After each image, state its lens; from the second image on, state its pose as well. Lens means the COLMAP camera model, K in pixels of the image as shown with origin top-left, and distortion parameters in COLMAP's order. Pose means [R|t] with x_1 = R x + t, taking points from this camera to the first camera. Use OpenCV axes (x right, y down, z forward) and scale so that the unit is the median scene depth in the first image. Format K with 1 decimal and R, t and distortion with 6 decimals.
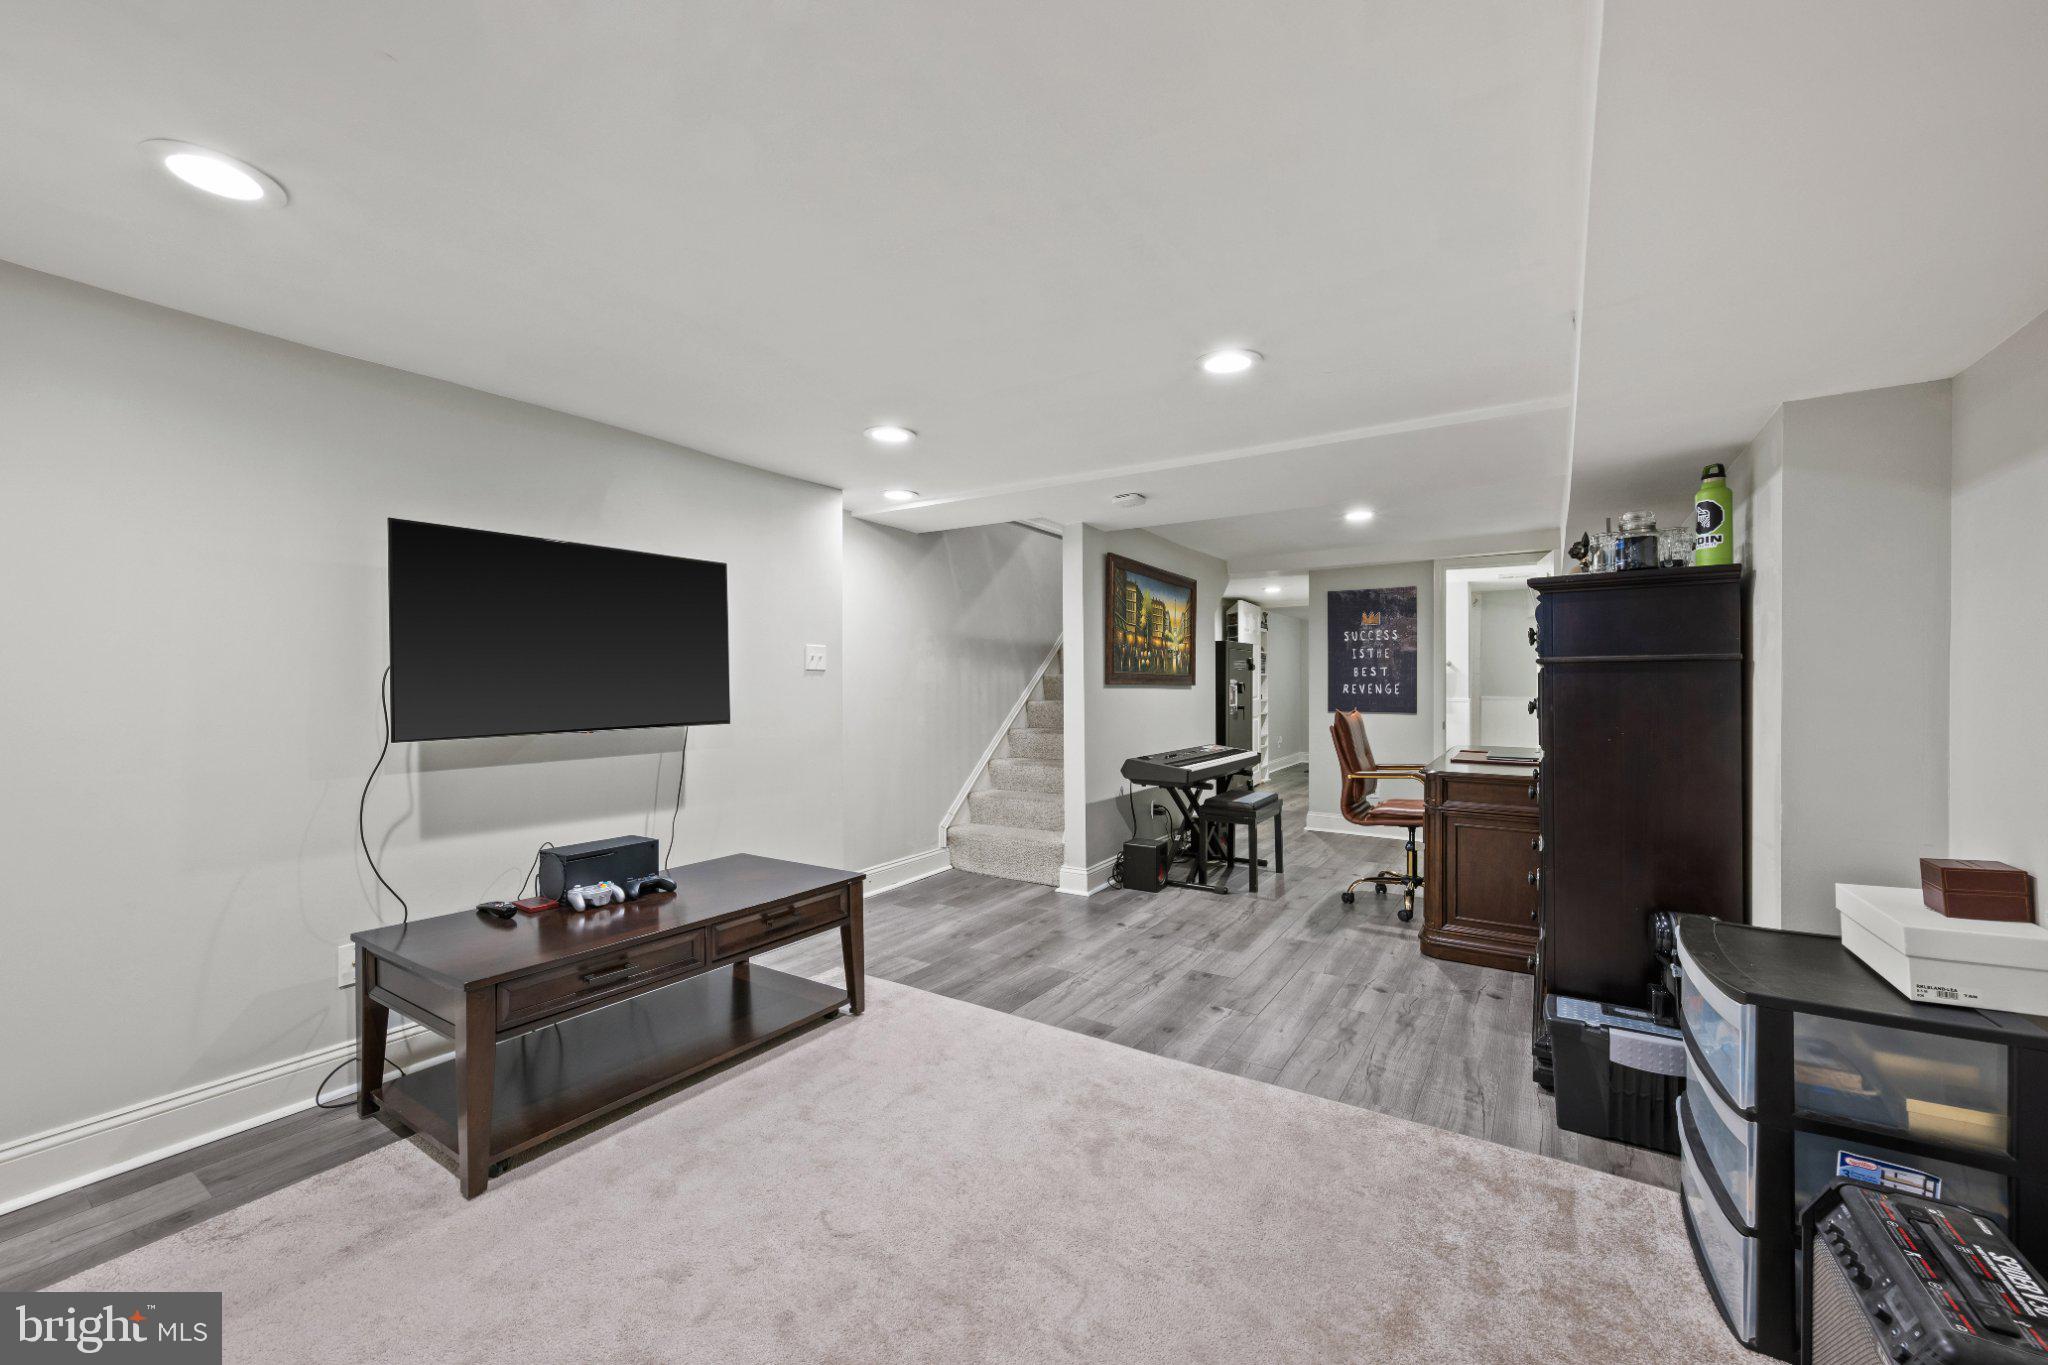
lens RADIAL K [[807.0, 0, 1022.5], [0, 807.0, 684.5], [0, 0, 1]] dist [0.001643, -0.000659]
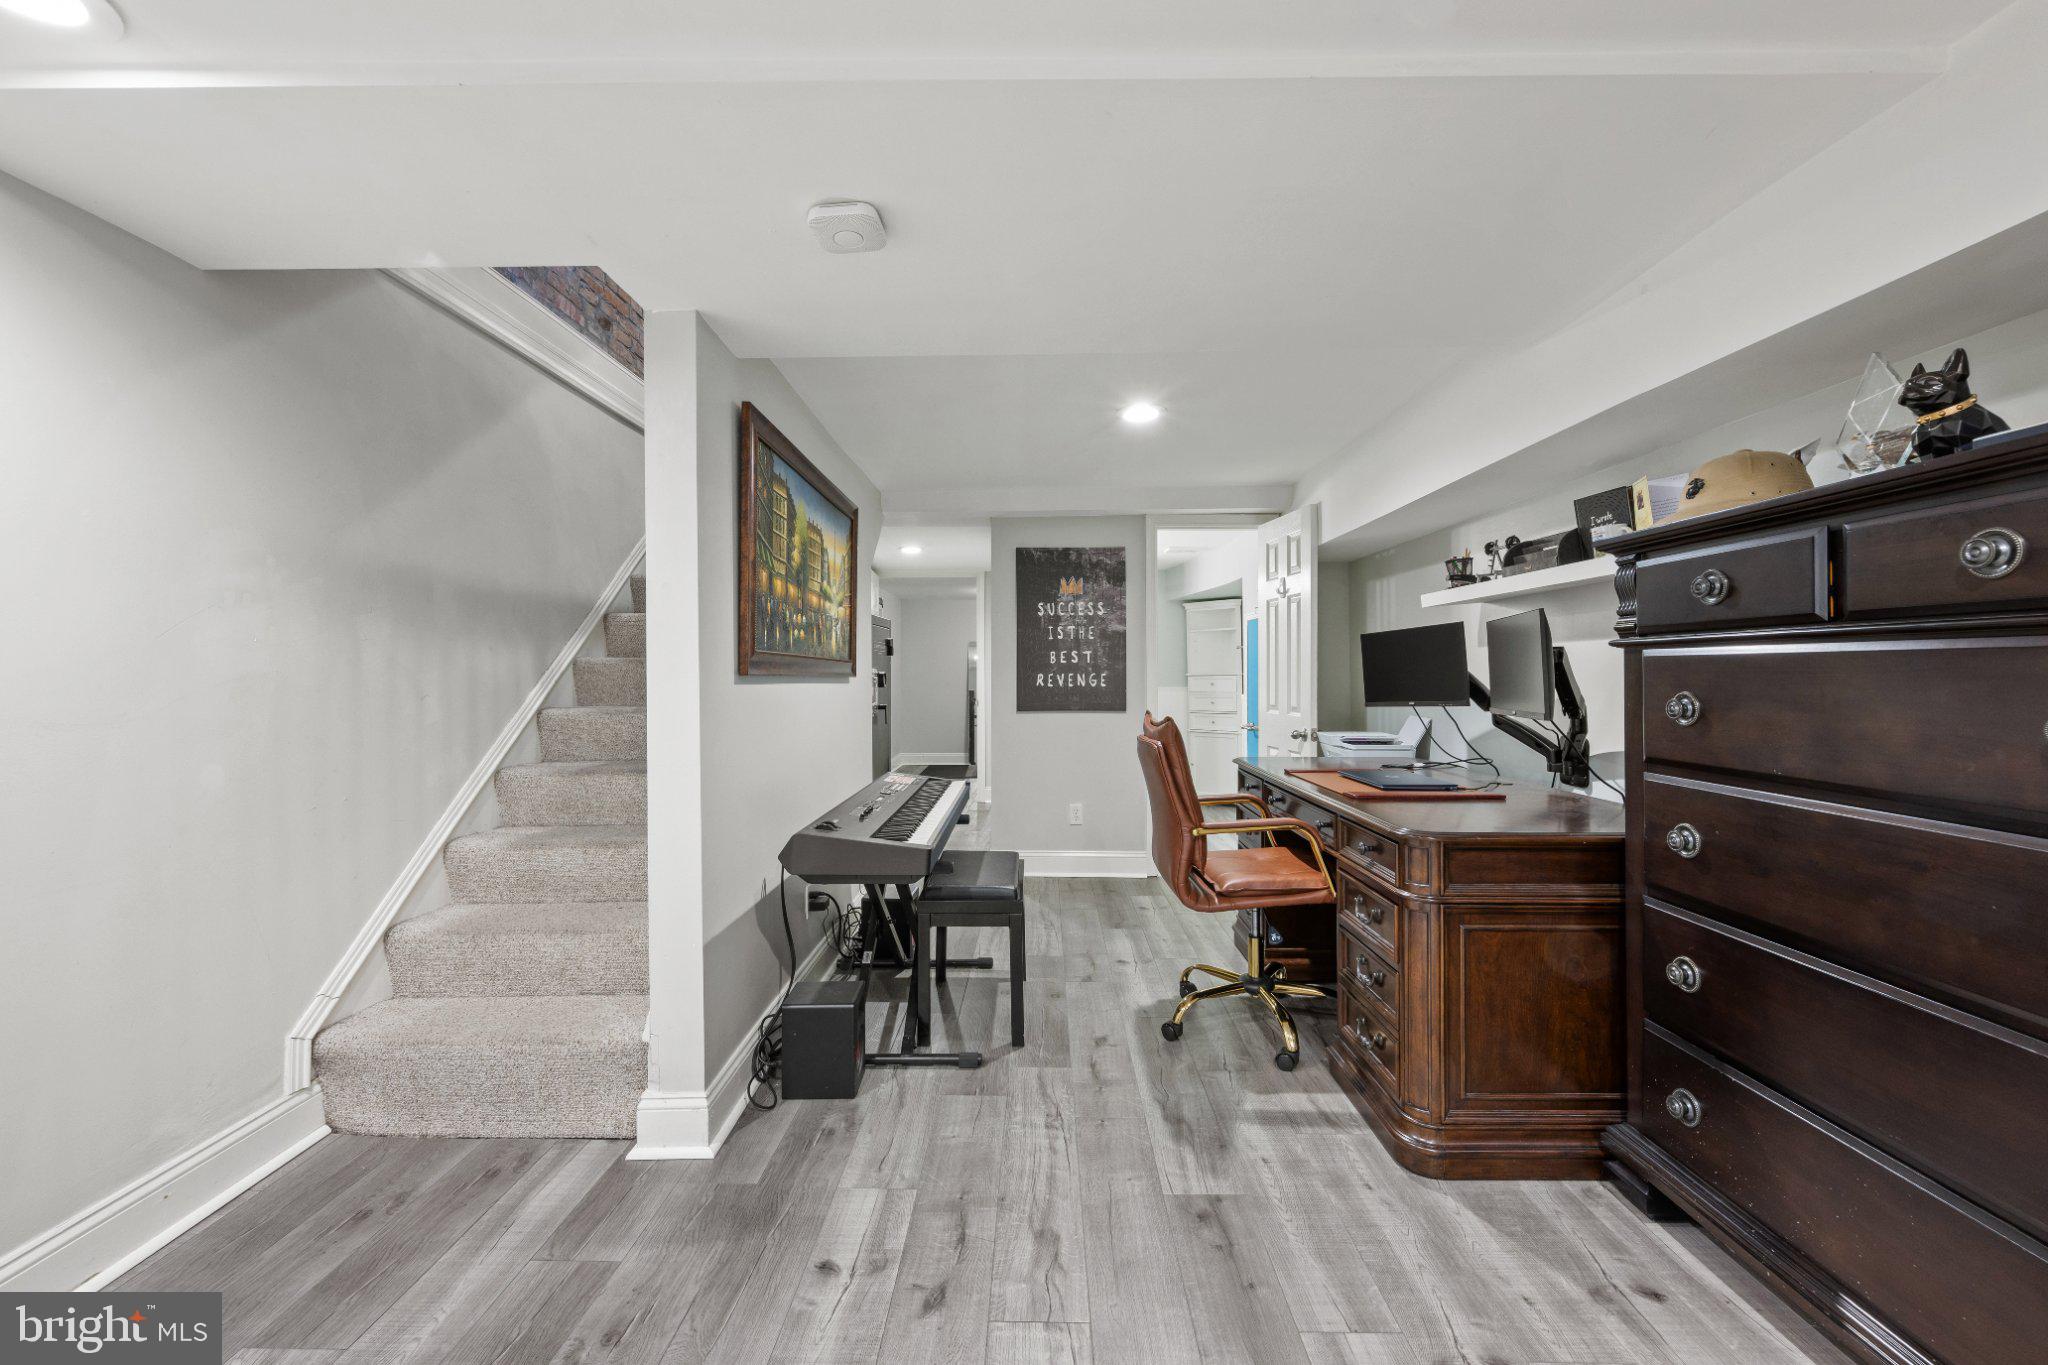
lens RADIAL K [[807.0, 0, 1021.4], [0, 807.0, 669.2], [0, 0, 1]] dist [0.001643, -0.000659]
pose [[0.848460, -0.001396, 0.529258, -0.007267], [0.005256, 0.999969, -0.005789, -0.000658], [-0.529234, 0.007693, 0.848441, 0.469091]]
